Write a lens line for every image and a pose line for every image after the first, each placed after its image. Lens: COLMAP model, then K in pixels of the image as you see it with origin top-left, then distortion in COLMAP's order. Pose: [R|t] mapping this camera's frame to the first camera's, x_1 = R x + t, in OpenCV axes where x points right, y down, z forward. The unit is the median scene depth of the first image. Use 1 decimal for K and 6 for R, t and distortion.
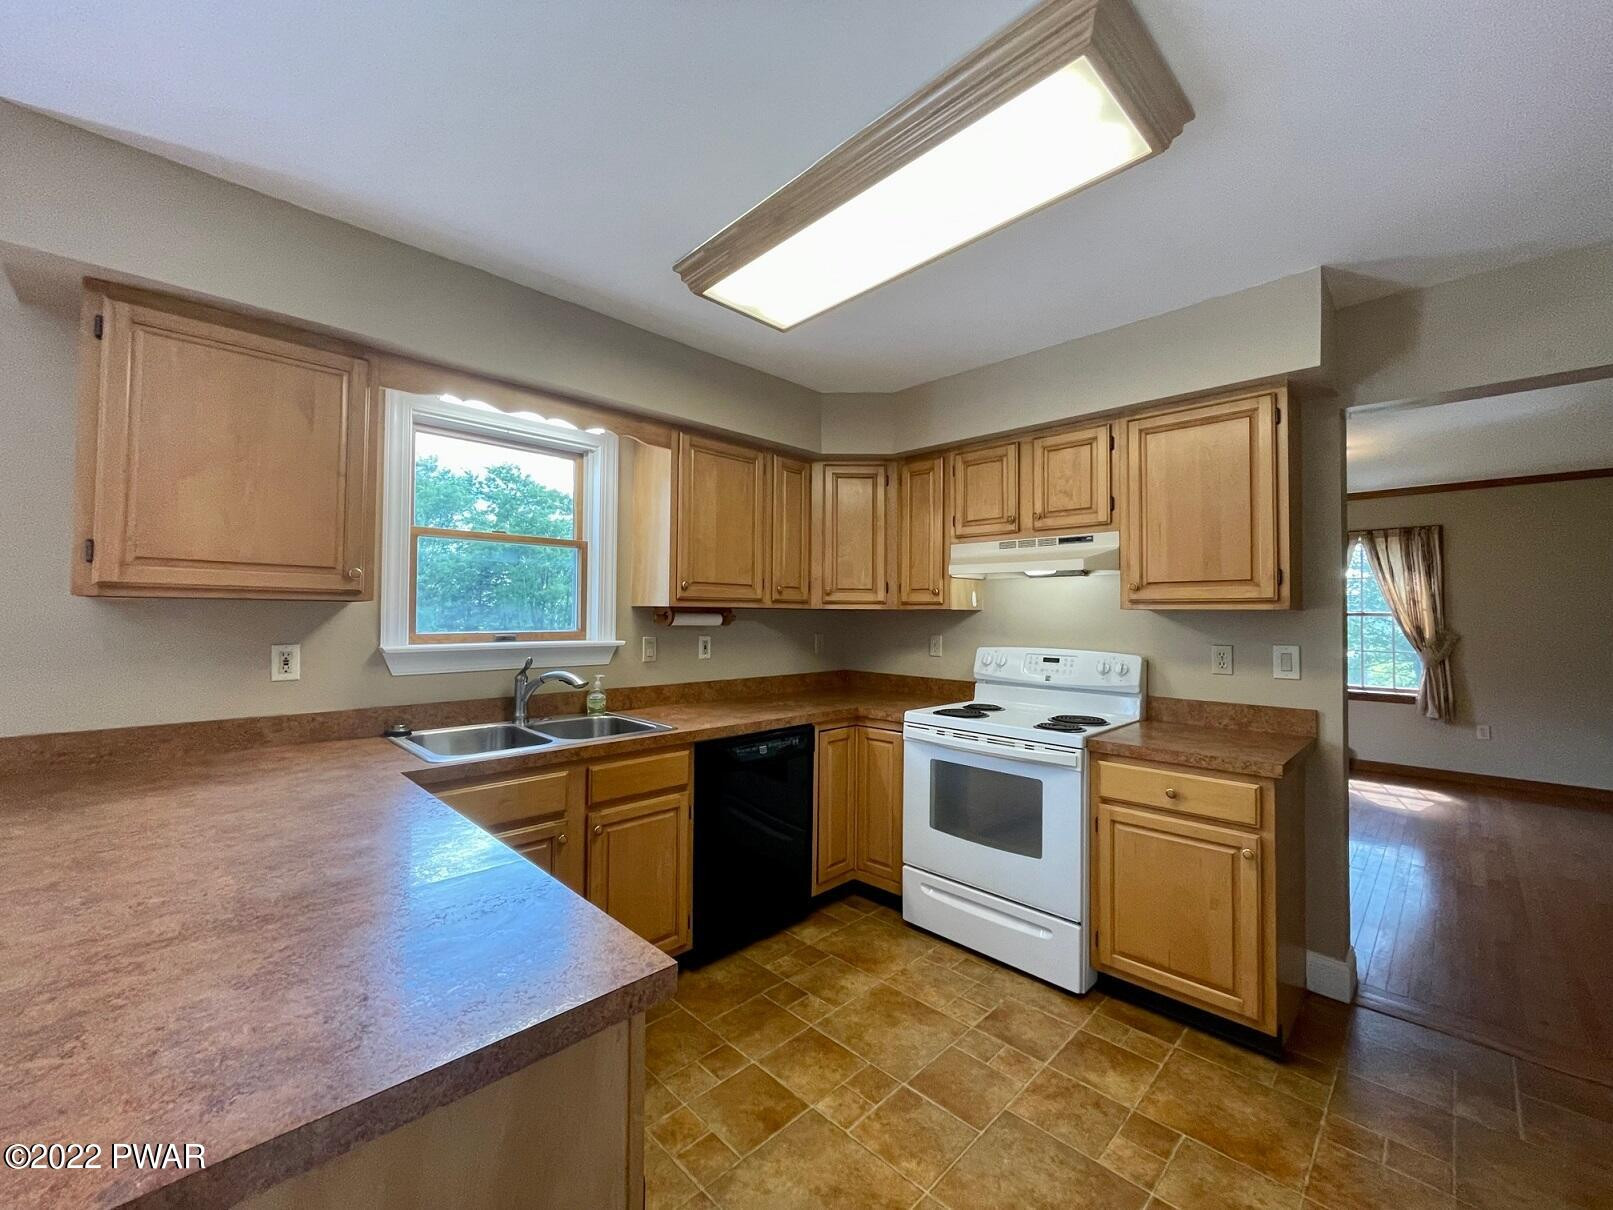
lens RADIAL K [[654.0, 0, 806.2], [0, 654.0, 605.1], [0, 0, 1]] dist [-0.003176, 0.000976]
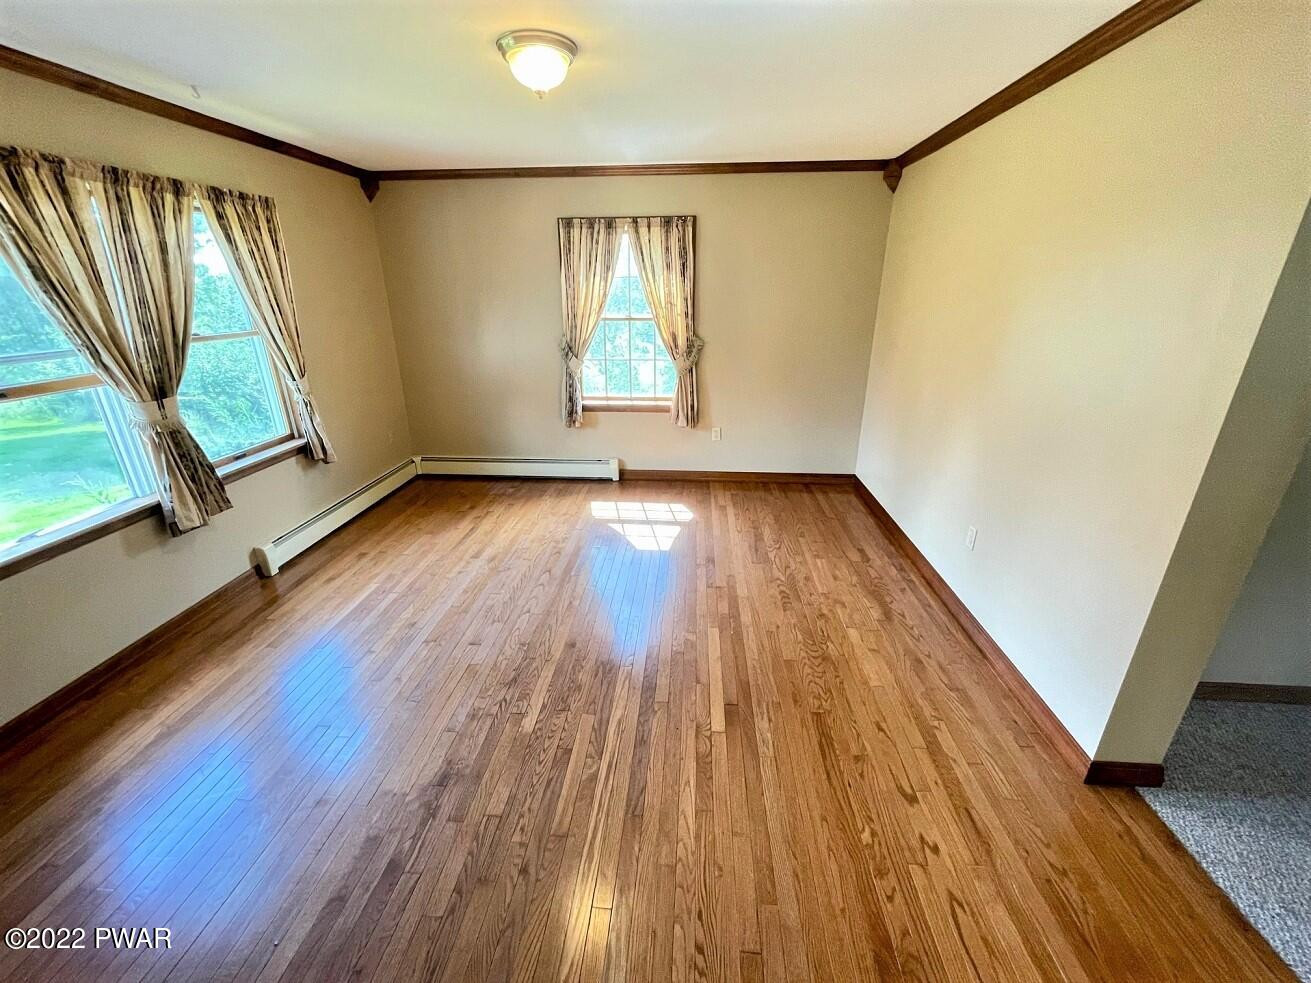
lens RADIAL K [[531.5, 0, 649.9], [0, 531.5, 489.7], [0, 0, 1]] dist [-0.003176, 0.000976]
pose [[0.762756, -0.235521, 0.602273, 0.389762], [-0.003477, 0.929815, 0.368011, -0.039844], [-0.646676, -0.282797, 0.708404, 0.407779]]
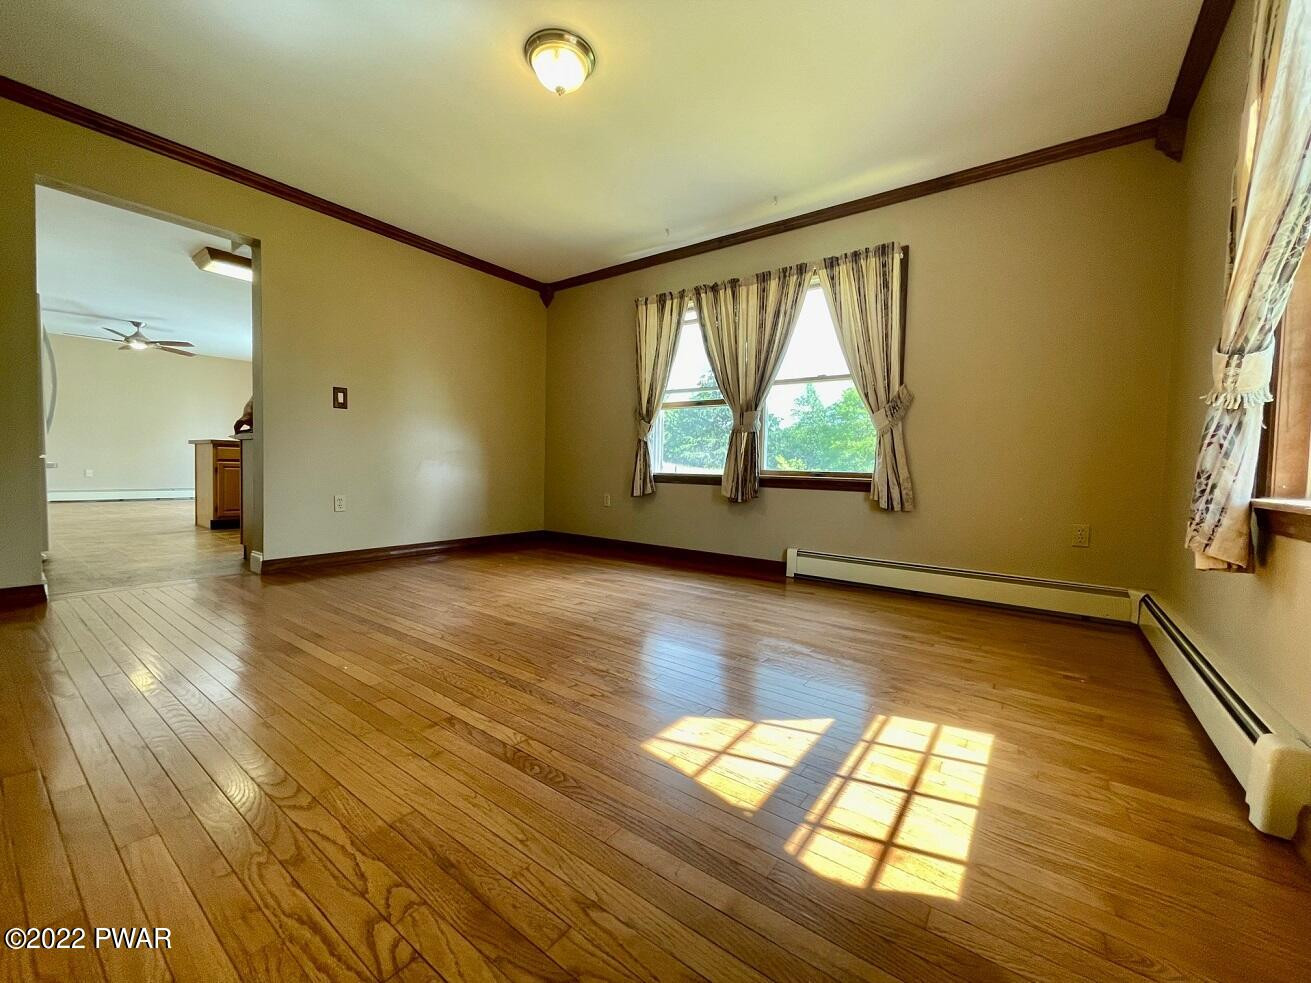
lens RADIAL K [[531.5, 0, 654.9], [0, 531.5, 498.0], [0, 0, 1]] dist [-0.003176, 0.000976]
pose [[0.153510, 0.059759, -0.986338, 0.957601], [-0.004709, 0.998203, 0.059745, 0.105195], [0.988136, -0.004527, 0.153516, 0.749072]]
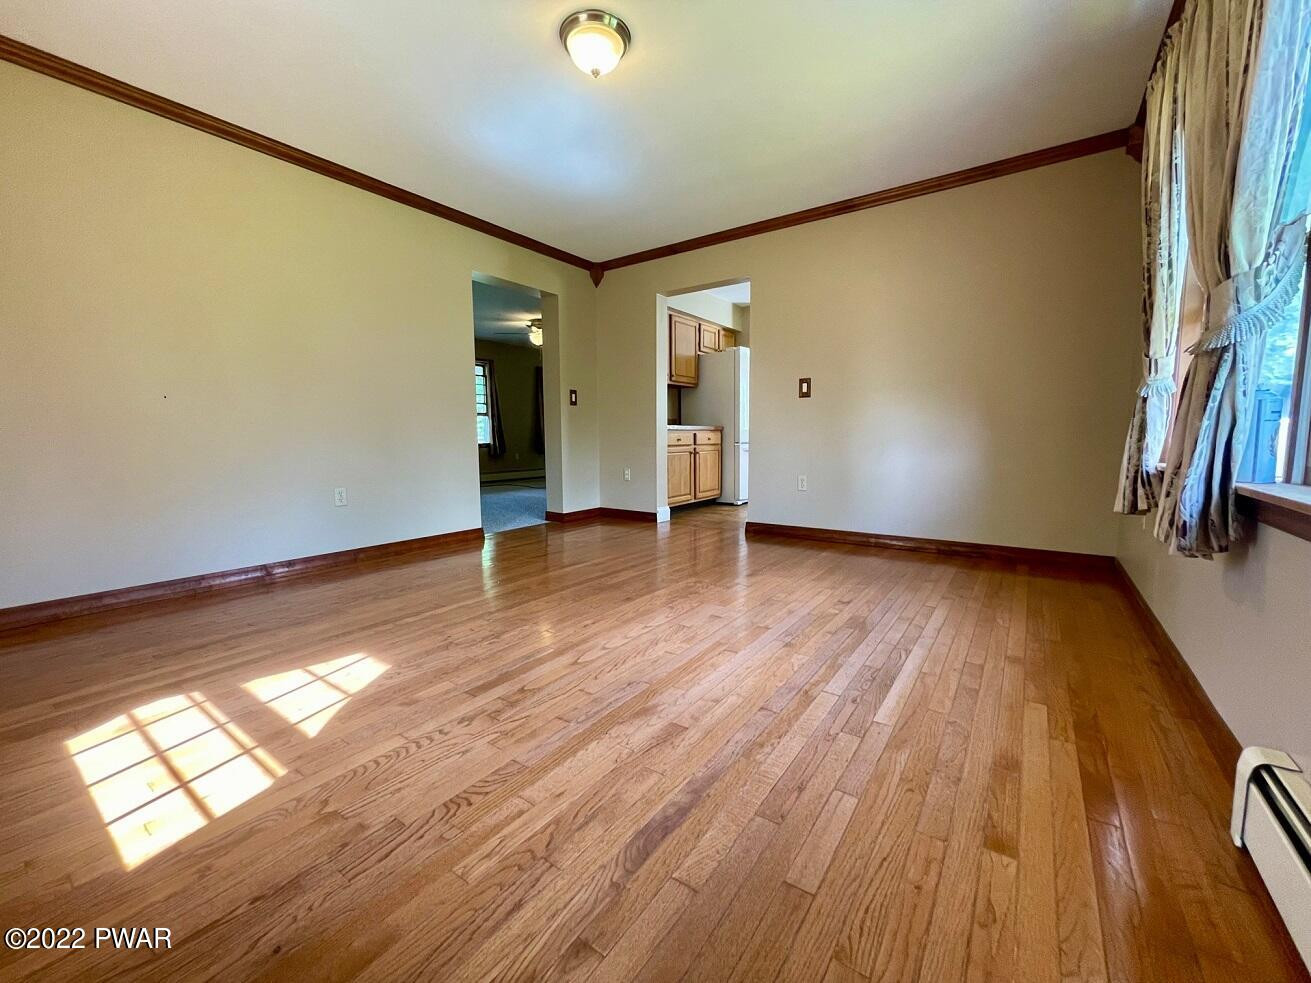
lens RADIAL K [[531.5, 0, 649.5], [0, 531.5, 488.8], [0, 0, 1]] dist [-0.003176, 0.000976]
pose [[-0.987201, 0.018327, -0.158424, 0.612632], [0.006186, 0.997028, 0.076795, 0.103512], [0.159361, 0.074832, -0.984380, 1.115909]]
